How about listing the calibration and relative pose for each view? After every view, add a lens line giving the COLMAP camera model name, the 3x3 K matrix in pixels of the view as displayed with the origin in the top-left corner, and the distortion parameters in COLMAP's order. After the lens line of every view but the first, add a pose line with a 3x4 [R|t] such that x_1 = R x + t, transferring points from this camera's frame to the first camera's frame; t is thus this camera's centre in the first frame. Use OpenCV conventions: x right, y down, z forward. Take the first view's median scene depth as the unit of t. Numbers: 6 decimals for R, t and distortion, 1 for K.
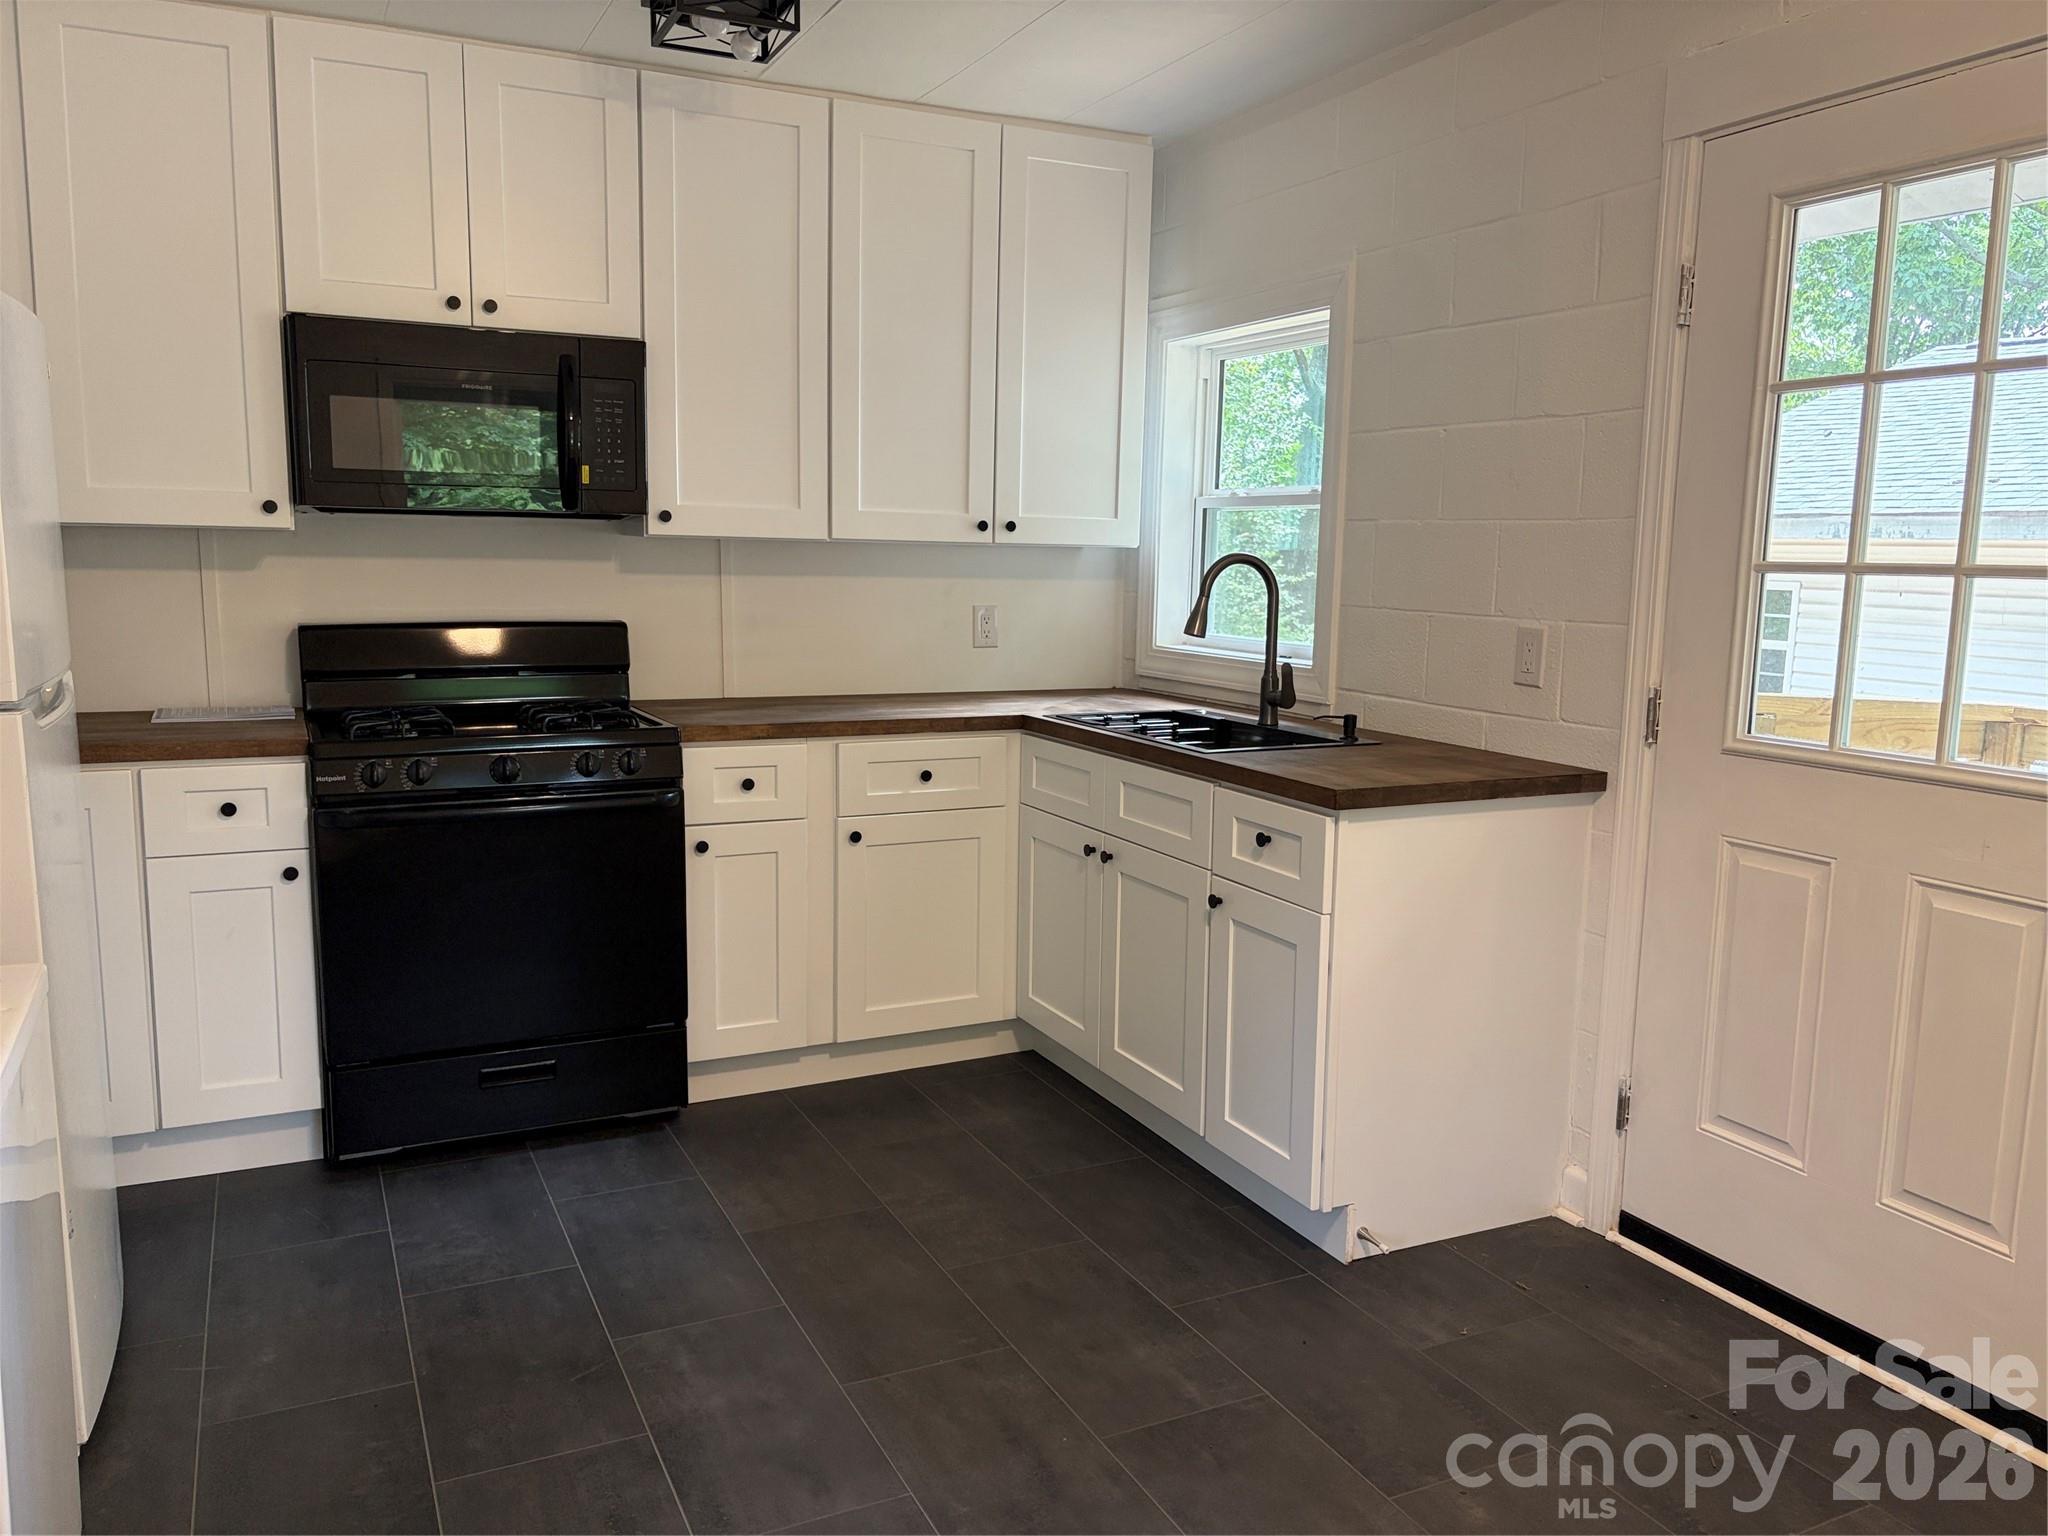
lens RADIAL K [[1557.8, 0, 1030.6], [0, 1557.8, 773.5], [0, 0, 1]] dist [0.039141, -0.047763]
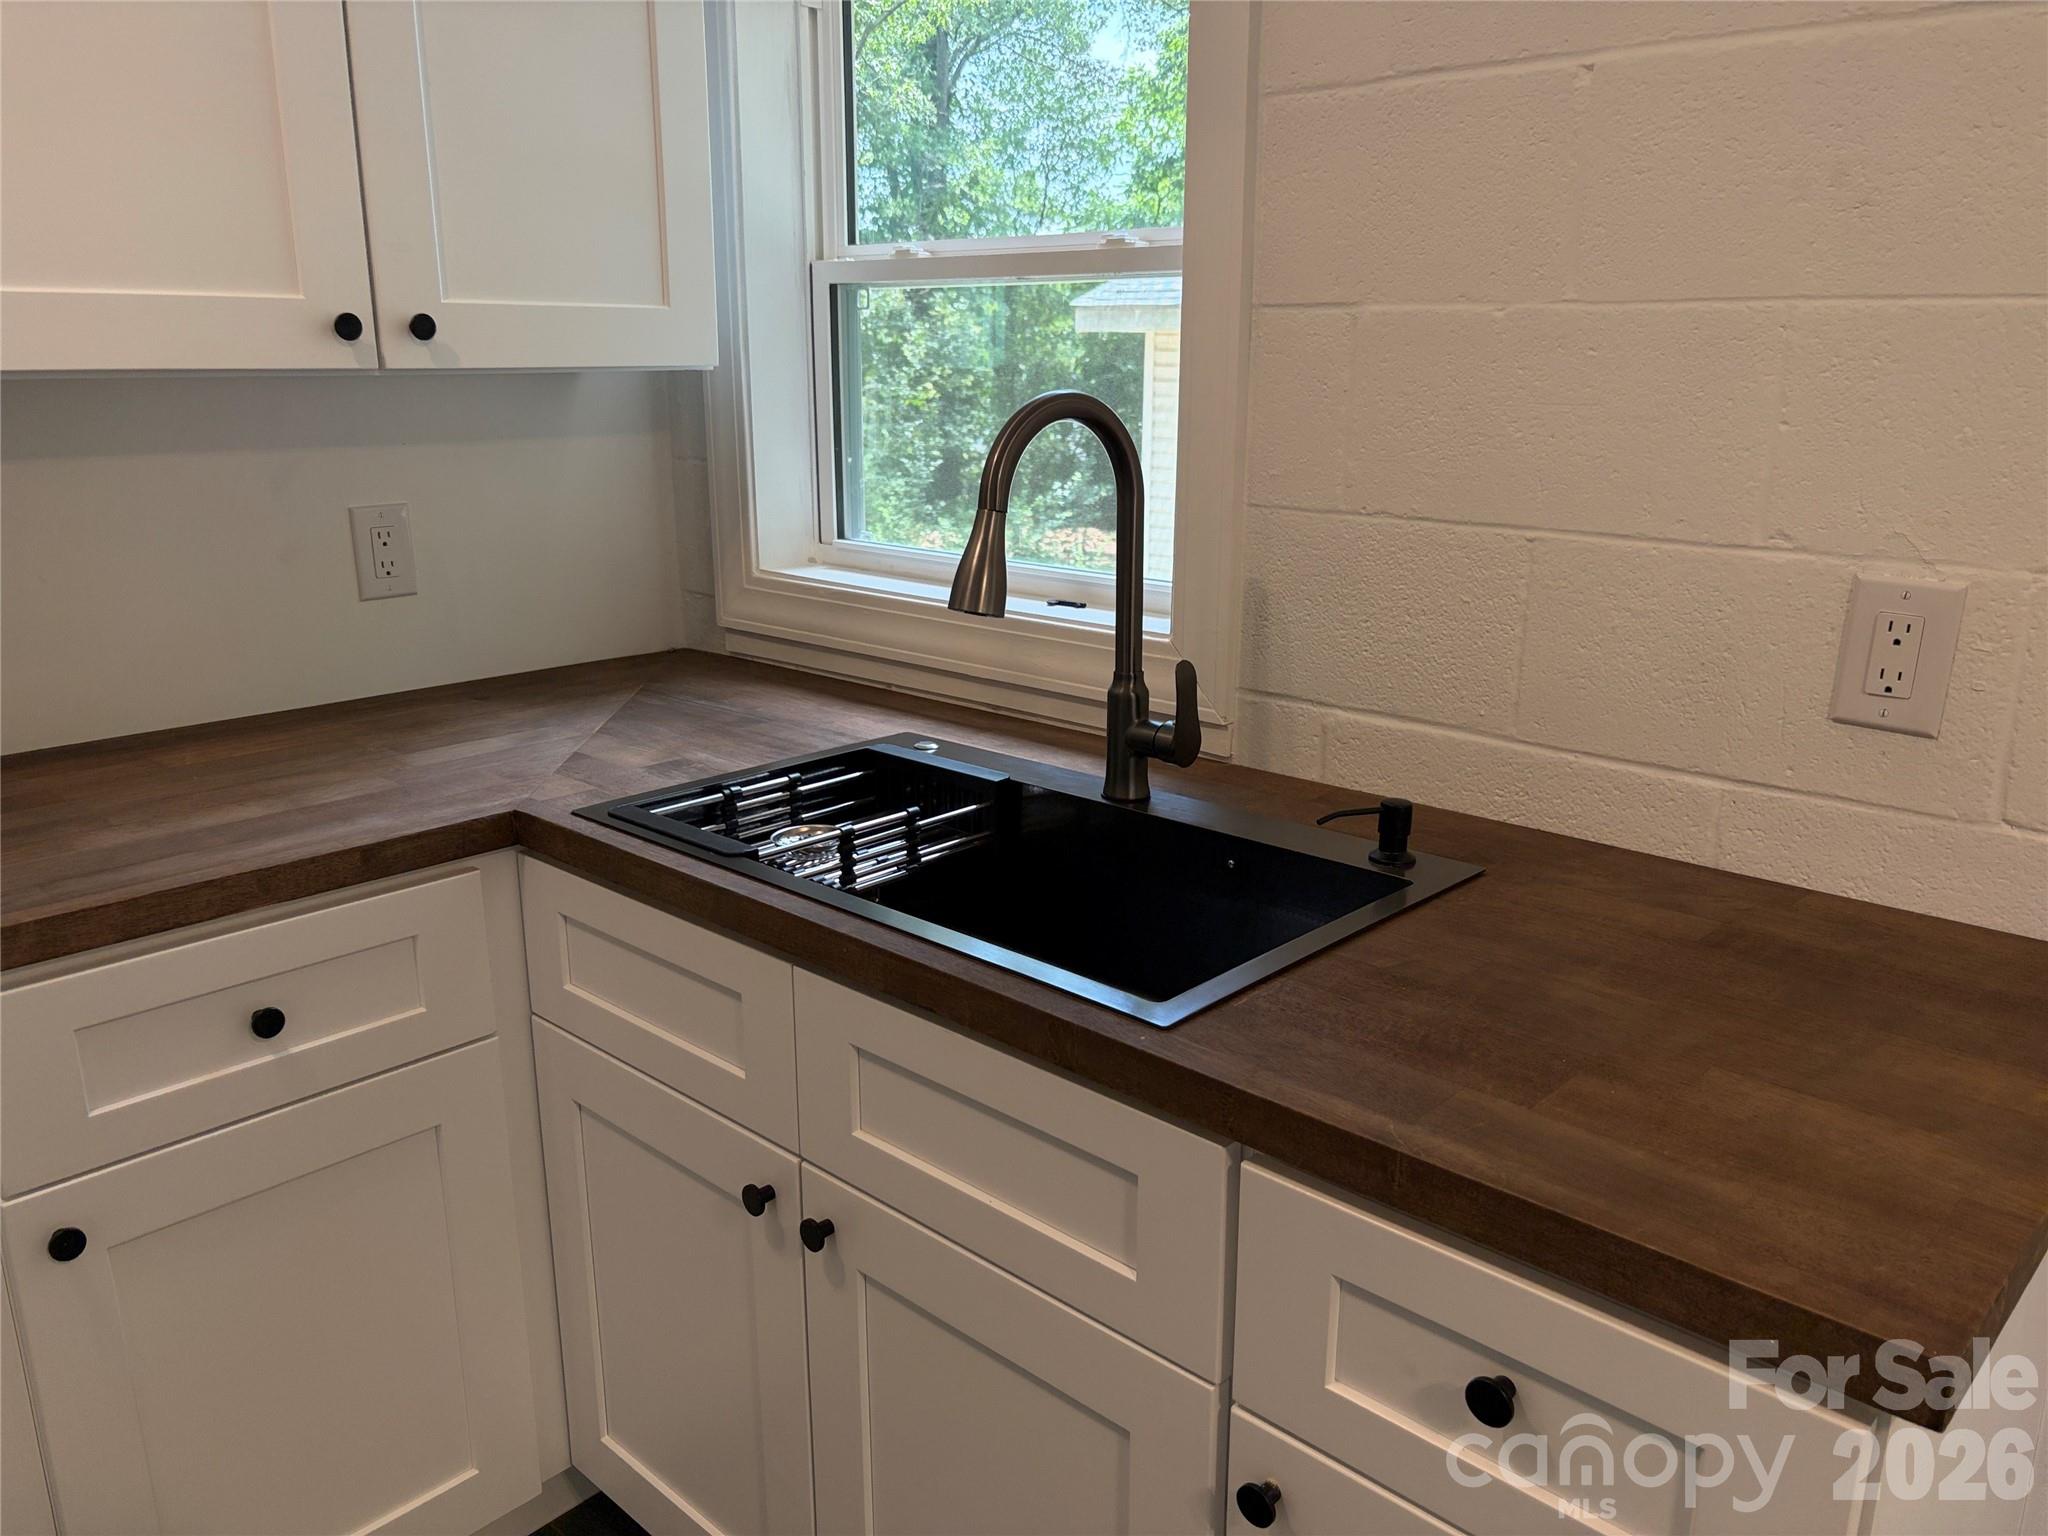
lens RADIAL K [[1557.8, 0, 1025.4], [0, 1557.8, 768.8], [0, 0, 1]] dist [0.039141, -0.047763]
pose [[0.934991, -0.109328, 0.337400, -0.018746], [0.067290, 0.988708, 0.133900, -0.101271], [-0.348229, -0.102492, 0.931790, 0.626258]]
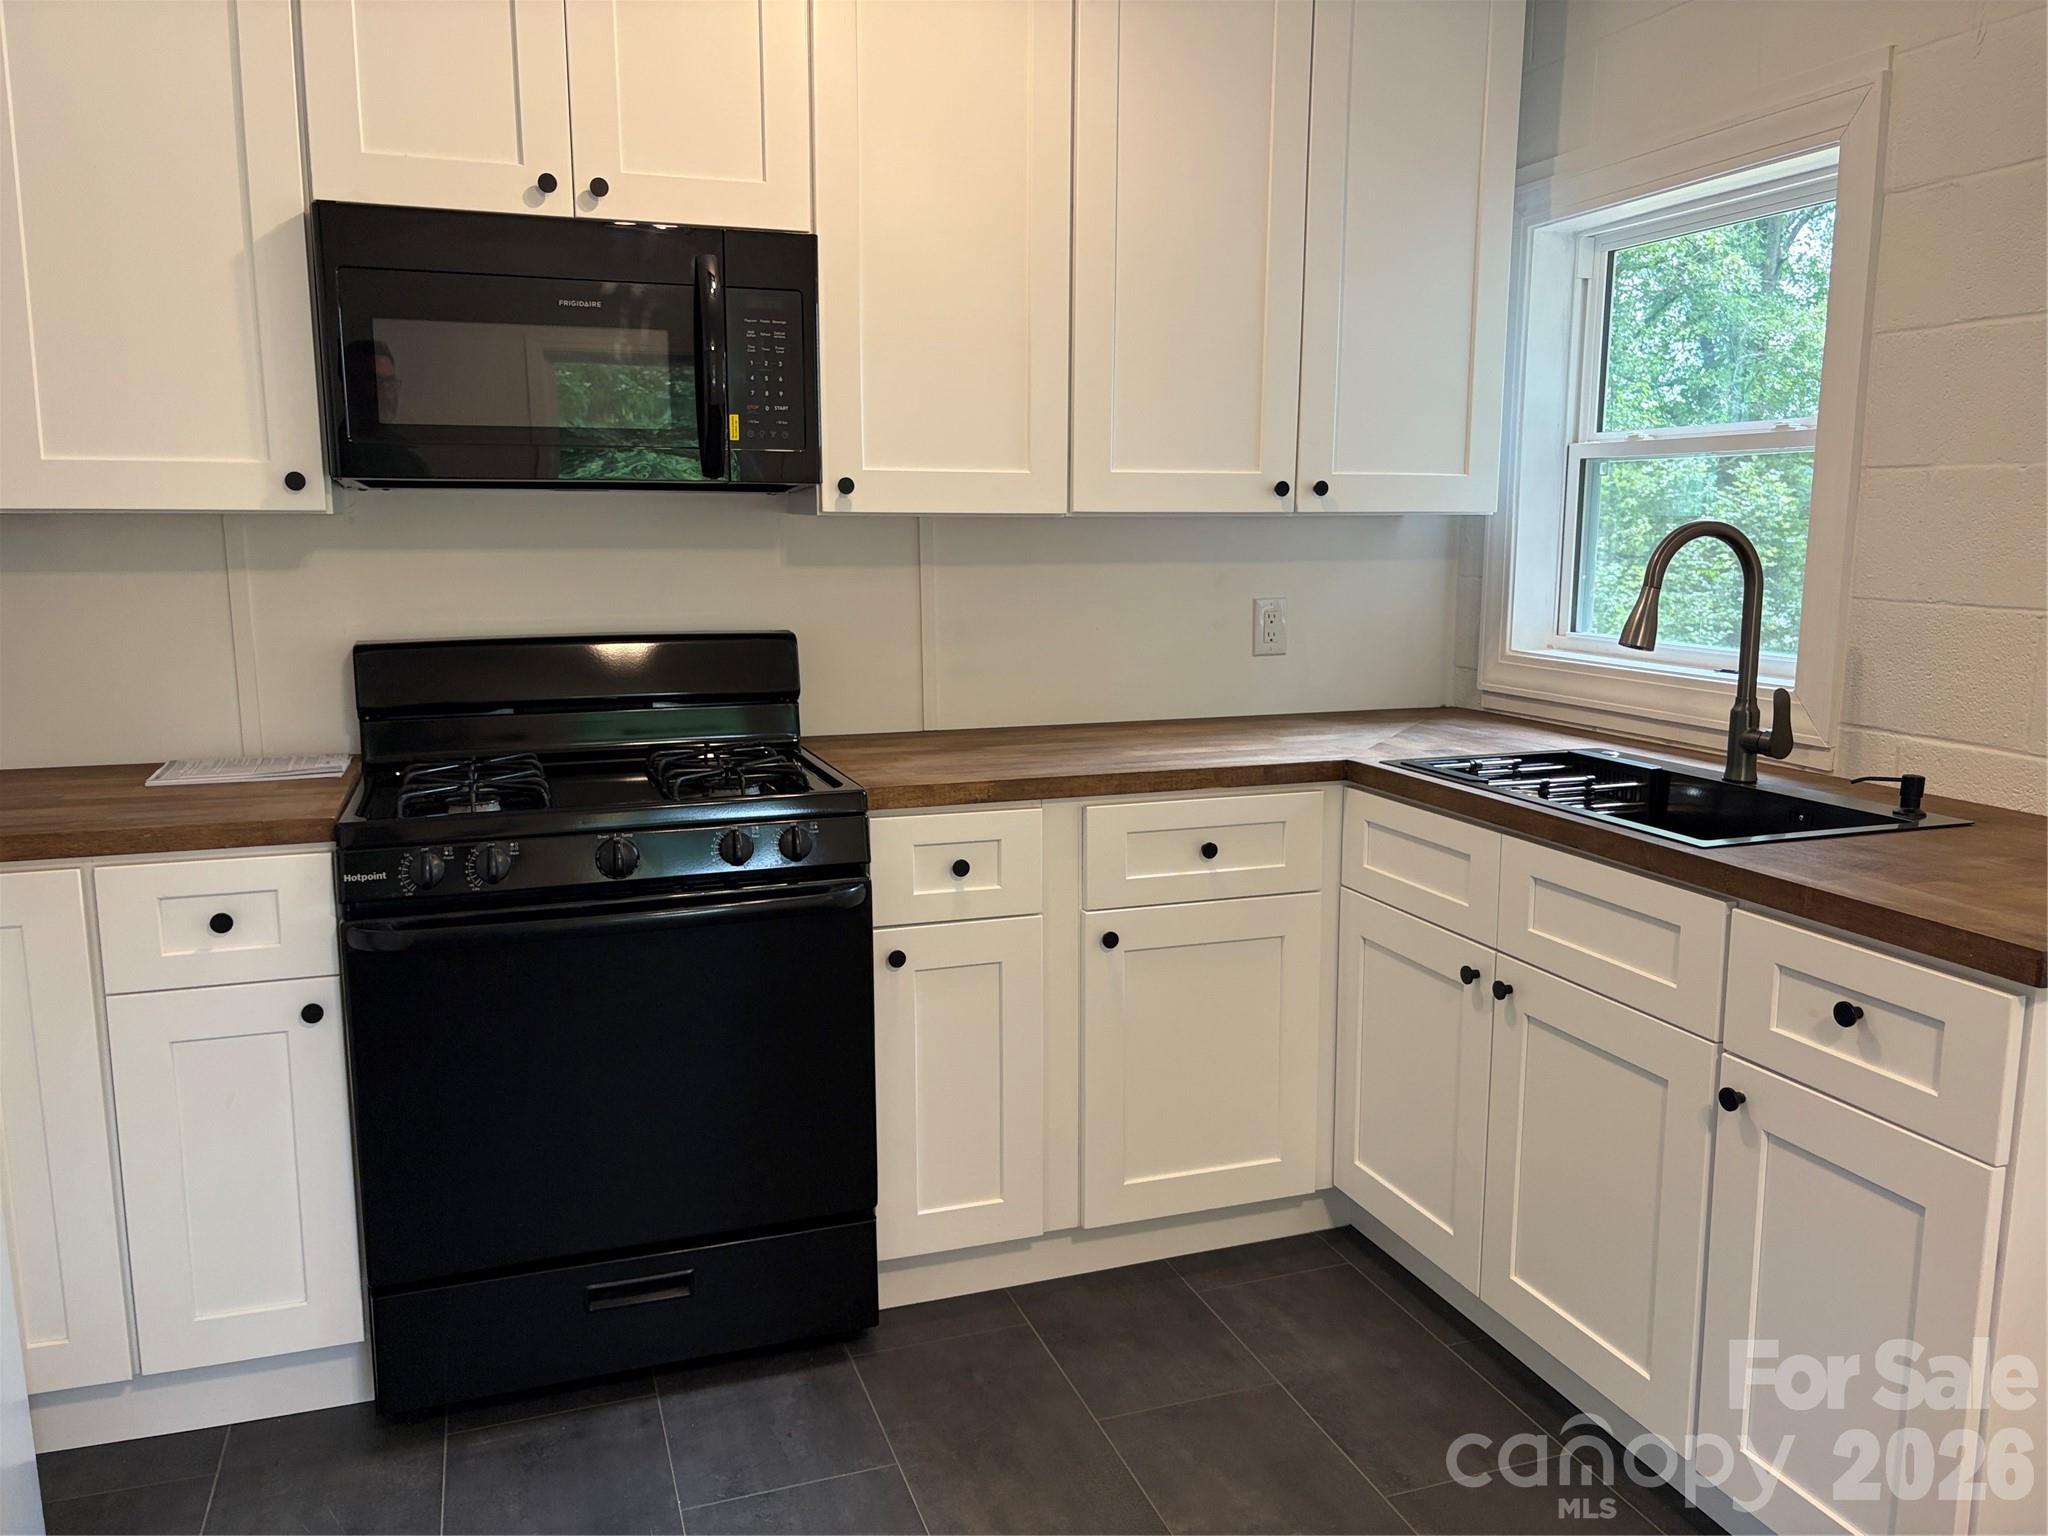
lens RADIAL K [[1557.8, 0, 1026.8], [0, 1557.8, 768.6], [0, 0, 1]] dist [0.039141, -0.047763]
pose [[0.992760, 0.001127, -0.120111, -0.069068], [0.000414, 0.999918, 0.012805, -0.046443], [0.120115, -0.012762, 0.992678, 0.315410]]
